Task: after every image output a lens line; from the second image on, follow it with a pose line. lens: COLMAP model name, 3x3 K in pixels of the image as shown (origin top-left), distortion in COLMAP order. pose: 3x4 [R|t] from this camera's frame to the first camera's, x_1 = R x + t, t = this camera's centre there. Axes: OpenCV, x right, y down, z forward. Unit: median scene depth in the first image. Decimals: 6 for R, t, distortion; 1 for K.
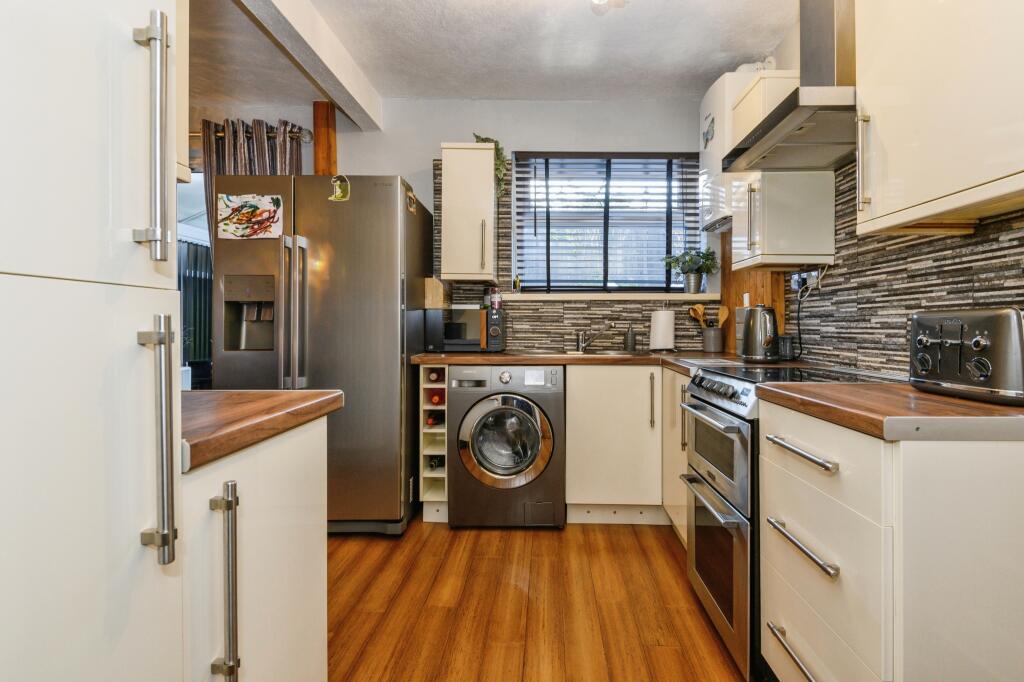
lens RADIAL K [[476.3, 0, 535.6], [0, 476.3, 317.4], [0, 0, 1]] dist [0.007362, -0.009310]
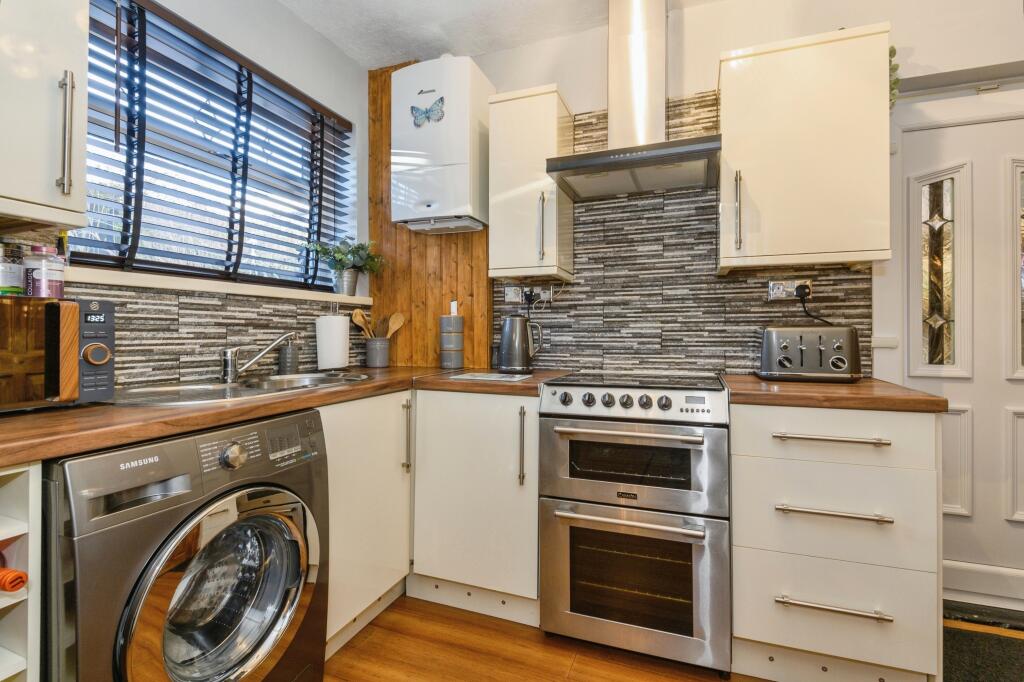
lens RADIAL K [[476.3, 0, 514.7], [0, 476.3, 326.8], [0, 0, 1]] dist [0.007362, -0.009310]
pose [[0.344514, 0.014469, 0.938670, -0.525762], [-0.013340, 0.999856, -0.010516, 0.010496], [-0.938686, -0.008899, 0.344657, 0.758994]]
